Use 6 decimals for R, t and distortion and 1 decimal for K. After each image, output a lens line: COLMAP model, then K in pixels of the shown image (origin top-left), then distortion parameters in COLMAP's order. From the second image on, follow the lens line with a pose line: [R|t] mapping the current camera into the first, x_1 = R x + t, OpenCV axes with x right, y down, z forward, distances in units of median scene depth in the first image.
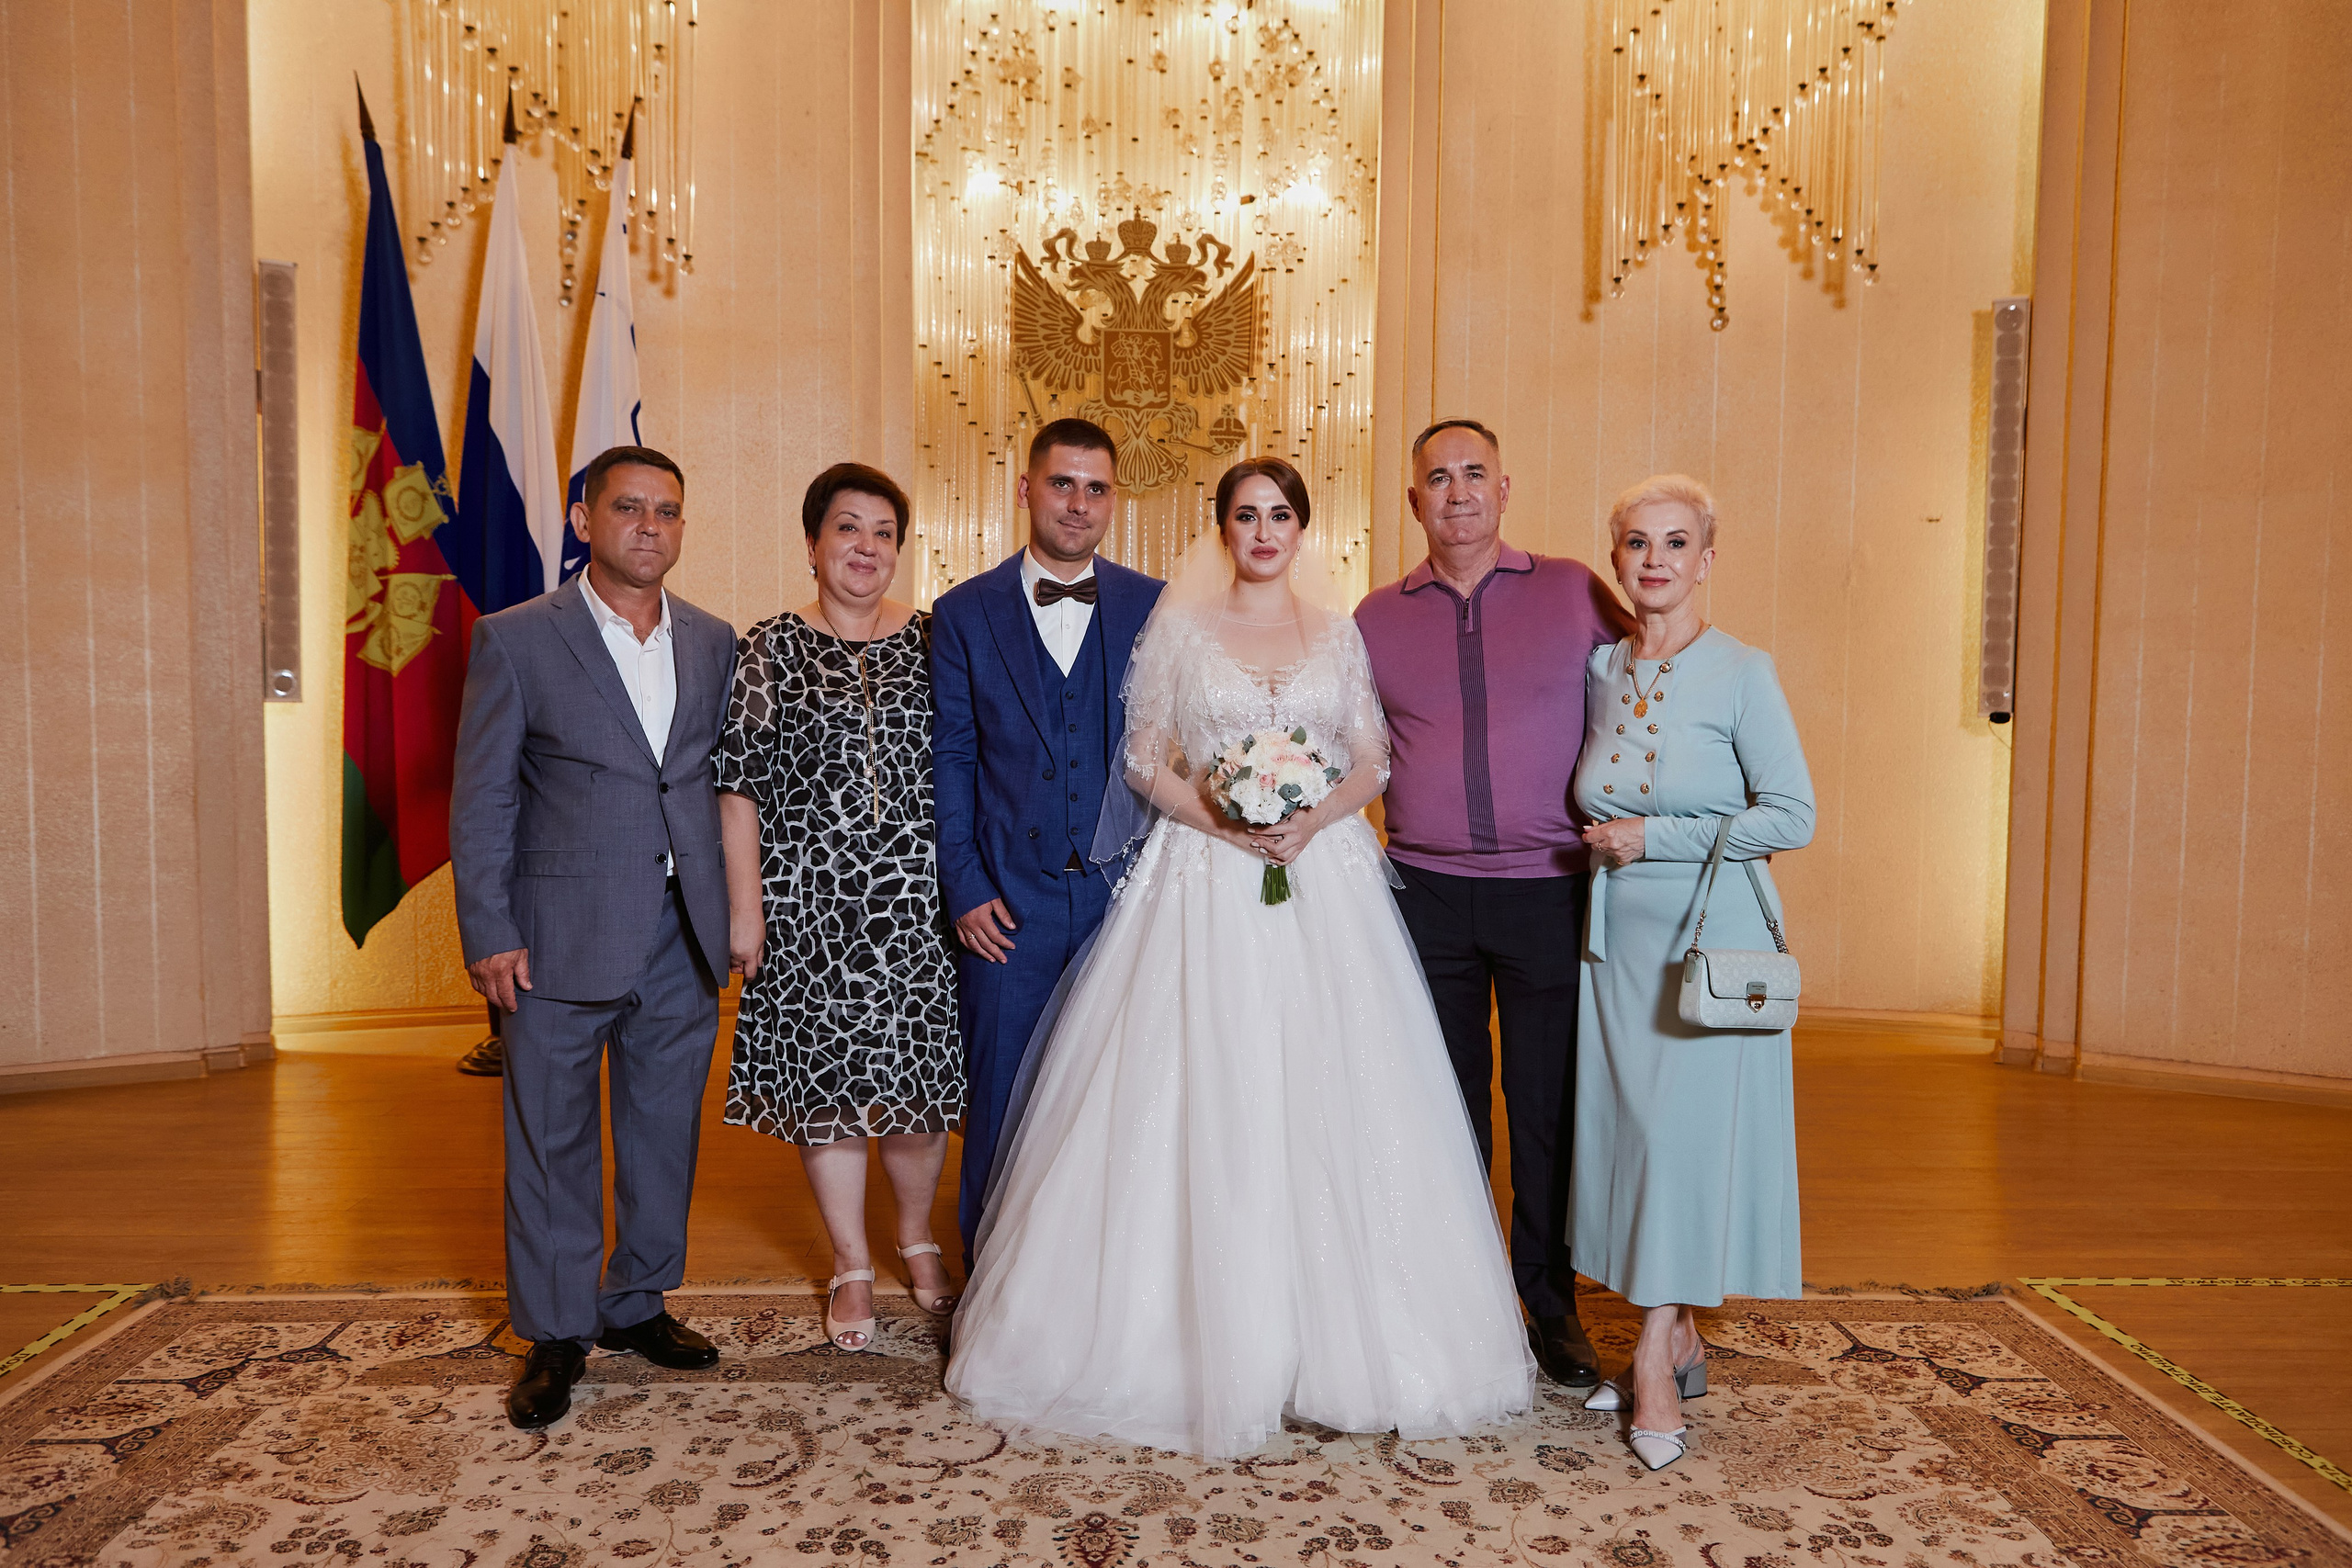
lens RADIAL K [[1690.0, 0, 1155.9], [0, 1690.0, 789.8], [0, 0, 1]] dist [0.020179, -0.005358]
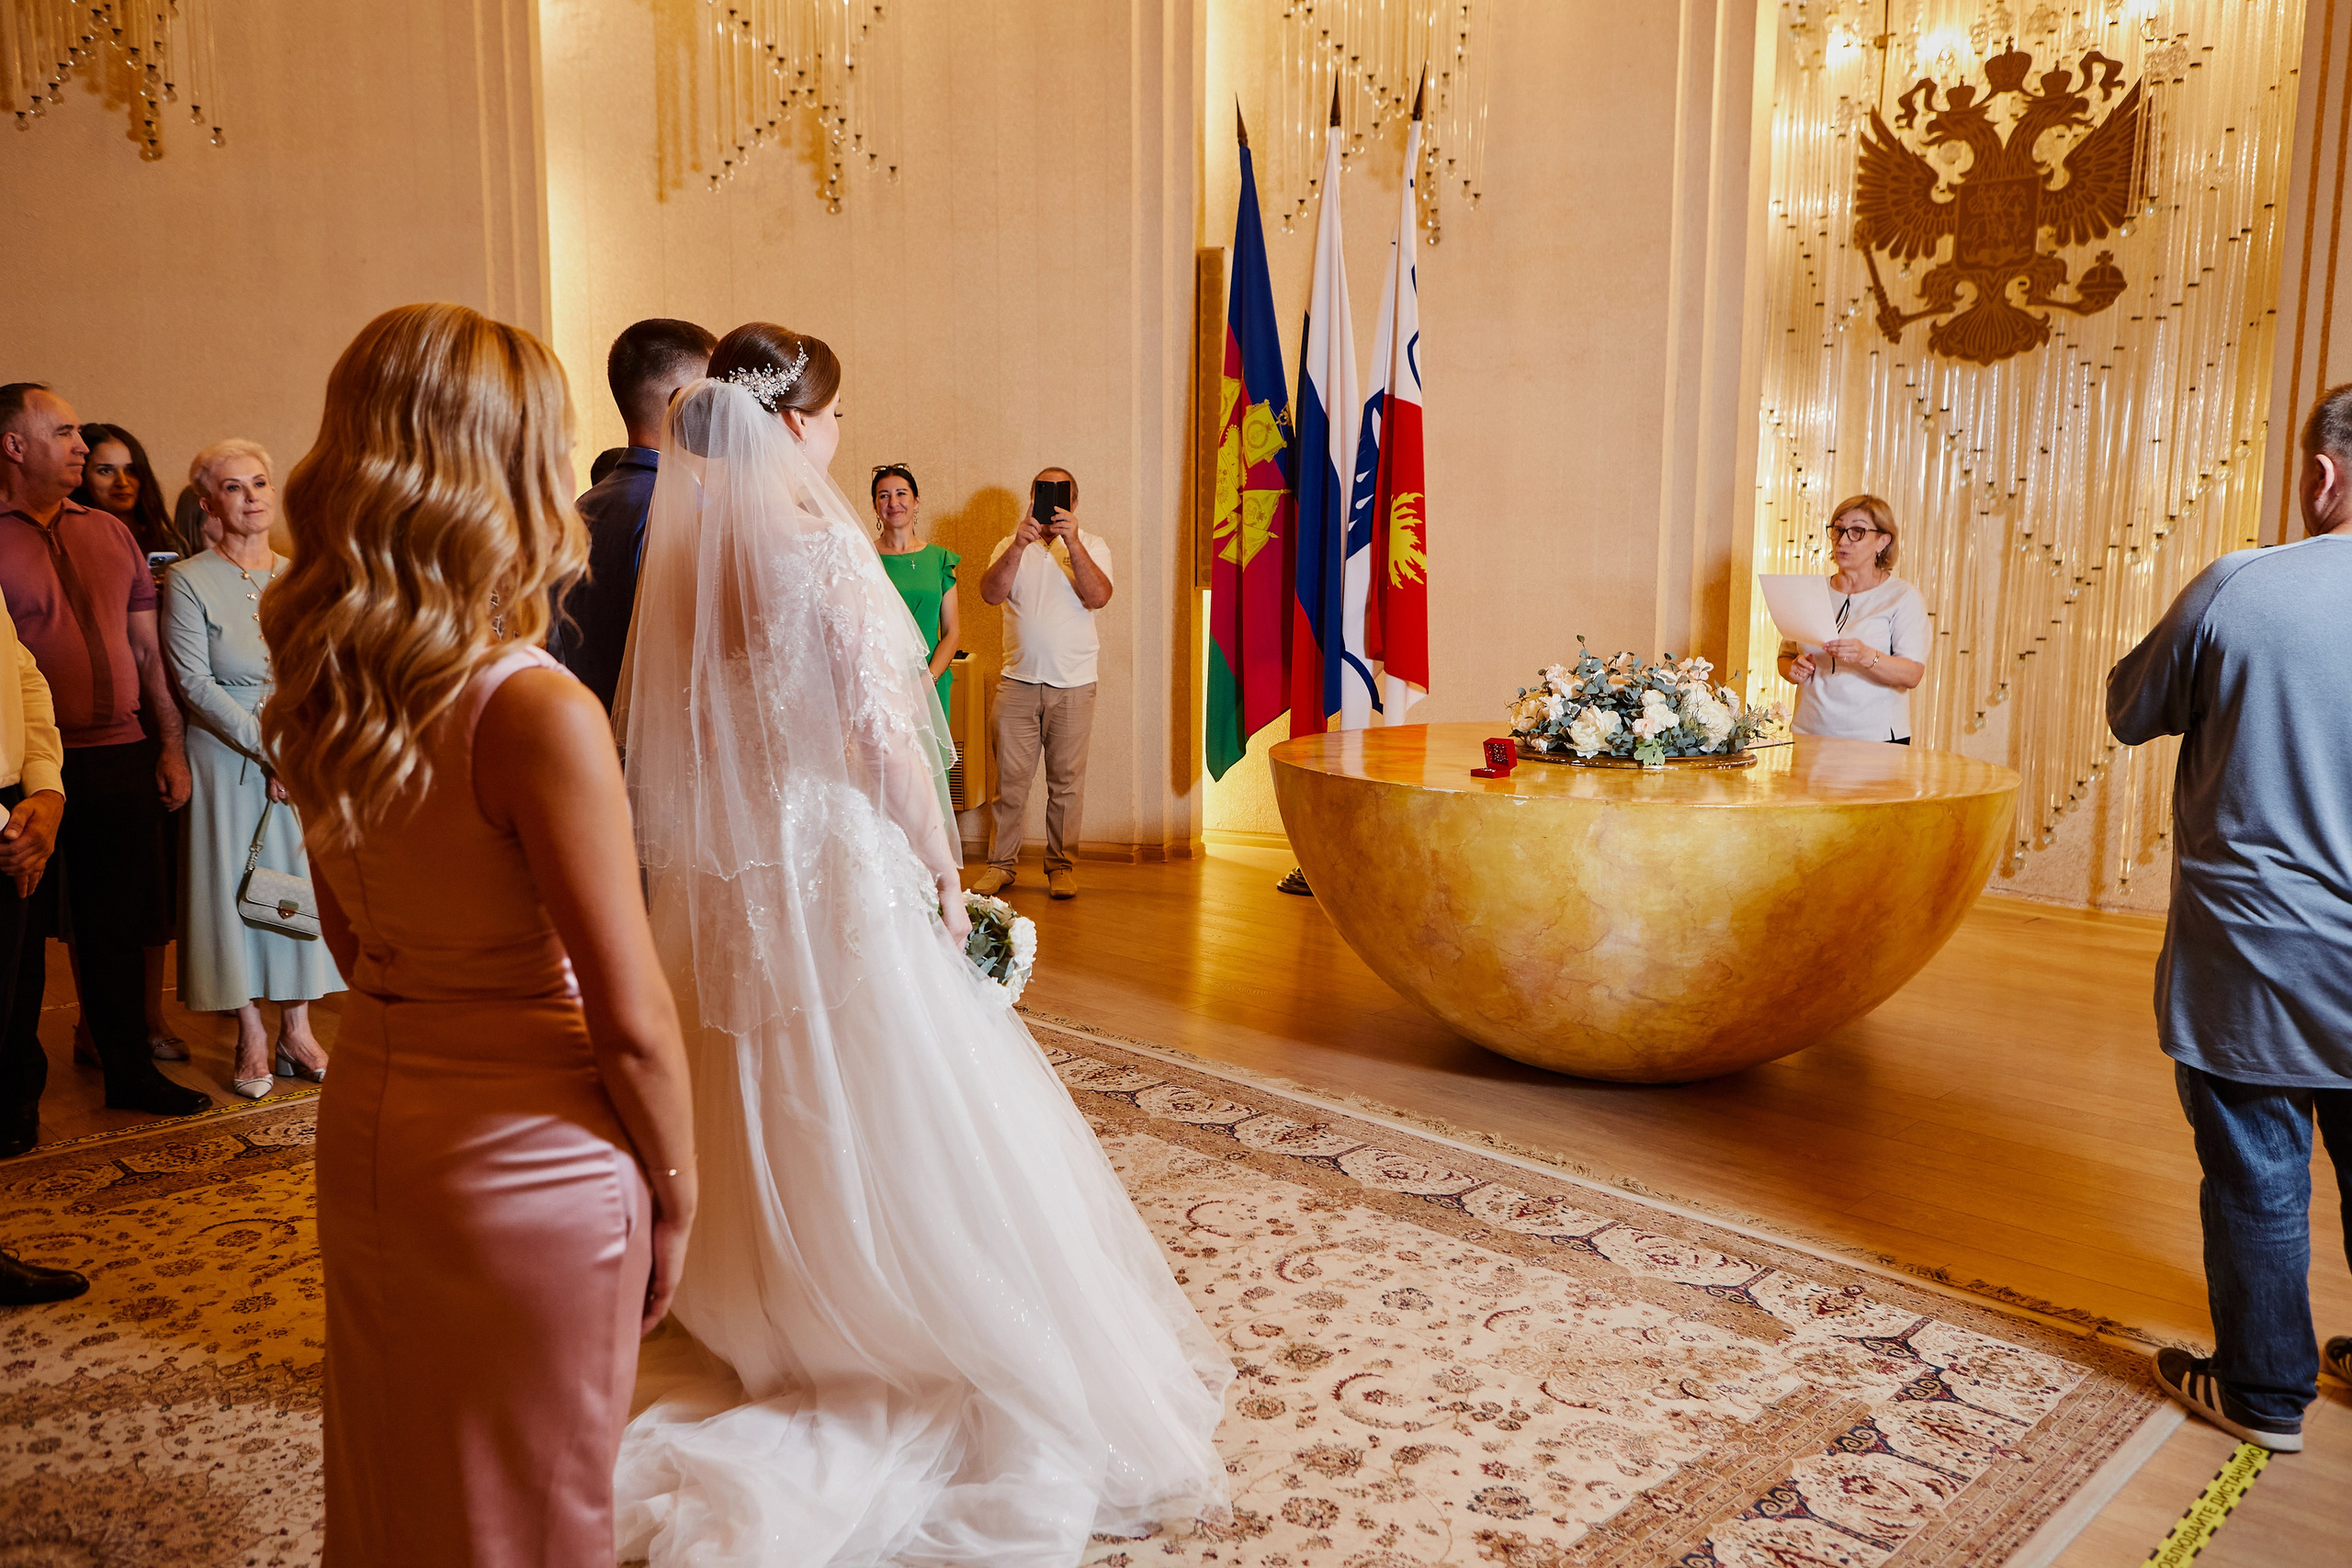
lens RADIAL K [[1744.7, 0, 1180.5], [0, 1744.7, 791.1], [0, 0, 1]] dist [-0.013676, 0.016208]
pose [[0.696469, 0.094705, -0.711310, 0.374673], [-0.039378, 0.994803, 0.093894, -0.019251], [0.716506, -0.037384, 0.696579, 0.037054]]
